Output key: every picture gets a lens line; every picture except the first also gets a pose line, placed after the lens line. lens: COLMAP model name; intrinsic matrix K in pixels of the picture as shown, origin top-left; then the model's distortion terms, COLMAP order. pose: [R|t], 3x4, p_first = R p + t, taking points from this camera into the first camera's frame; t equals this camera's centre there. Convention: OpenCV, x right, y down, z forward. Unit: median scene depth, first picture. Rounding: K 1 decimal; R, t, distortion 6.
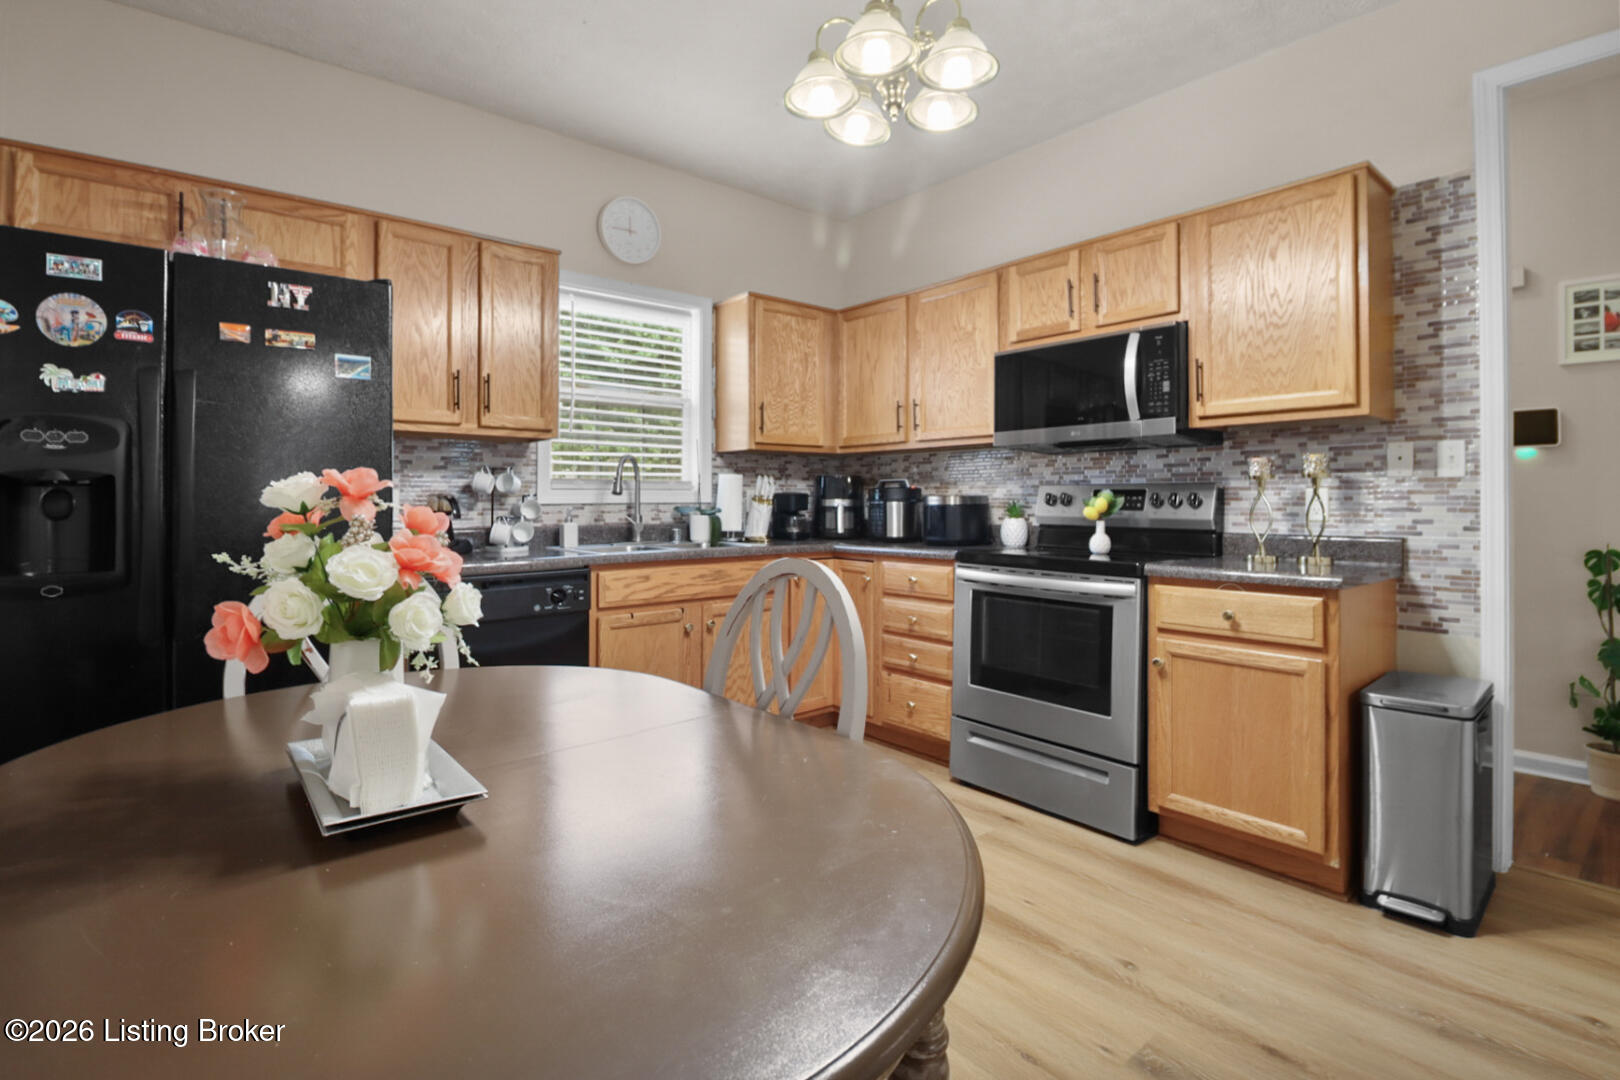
lens RADIAL K [[781.7, 0, 810.5], [0, 781.7, 493.9], [0, 0, 1]] dist [-0.003896, -0.000526]
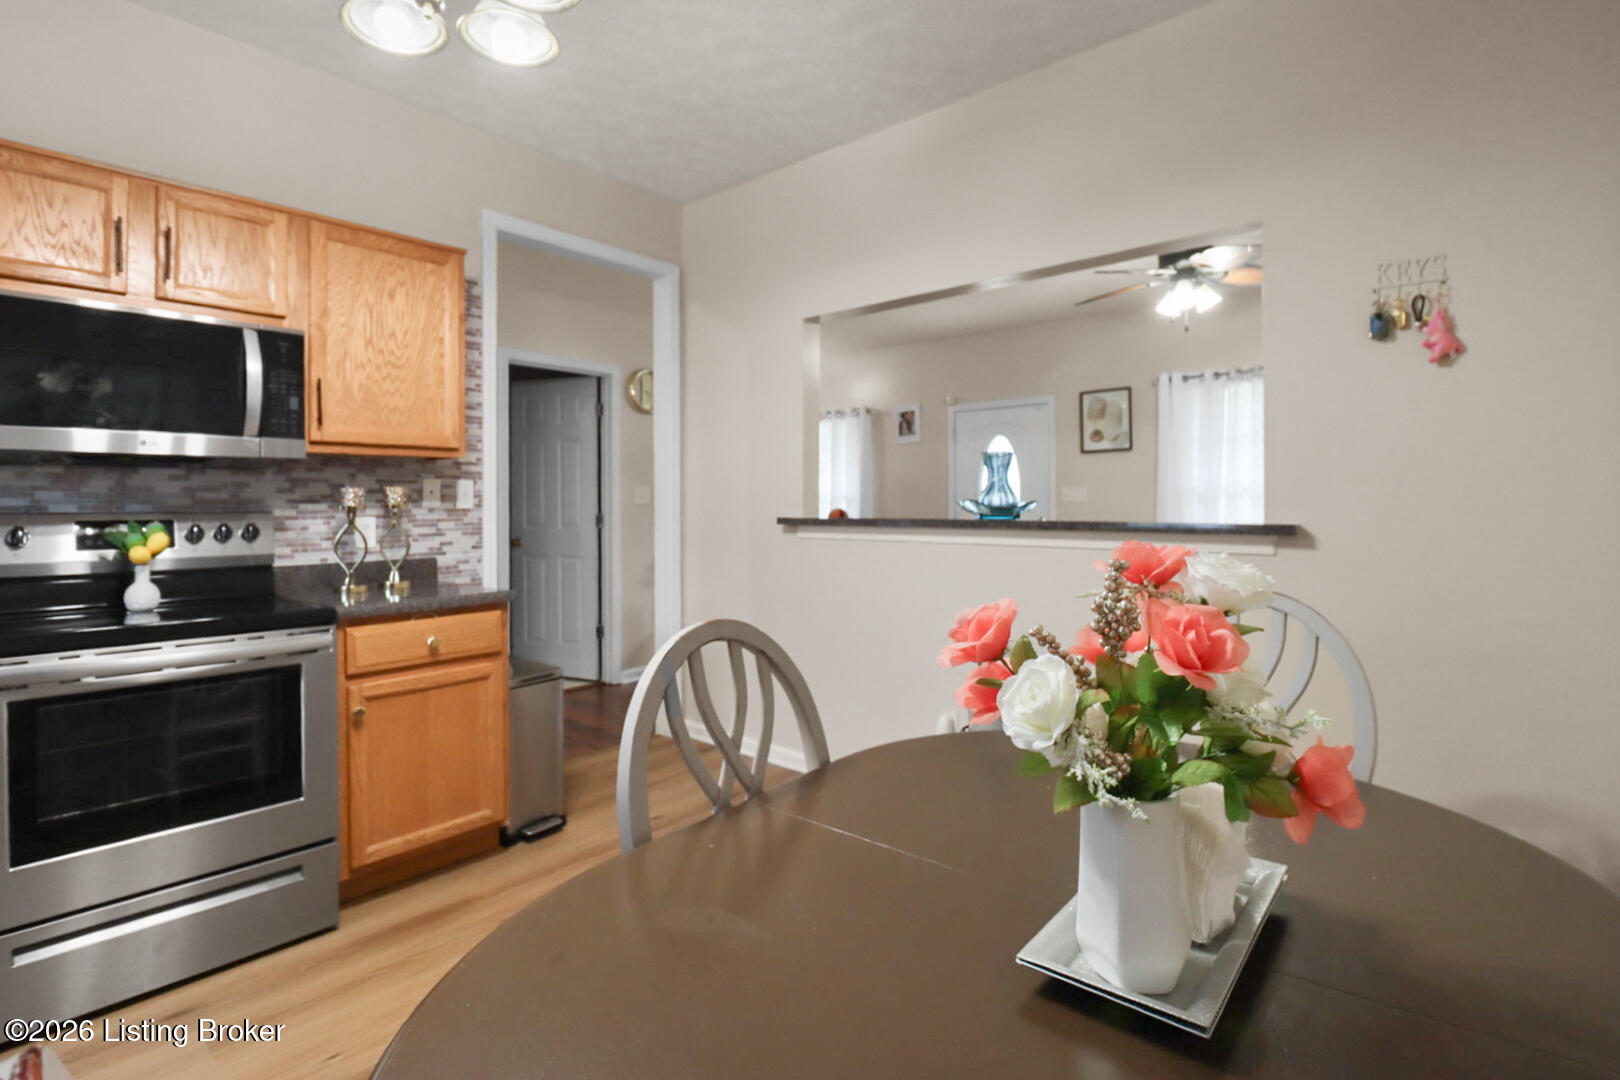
lens RADIAL K [[774.9, 0, 810.7], [0, 774.9, 510.5], [0, 0, 1]] dist [0.000409, -0.000589]
pose [[-0.158887, -0.010237, 0.987244, -0.524819], [-0.004465, 0.999943, 0.009650, -0.031620], [-0.987287, -0.002875, -0.158924, 0.607428]]
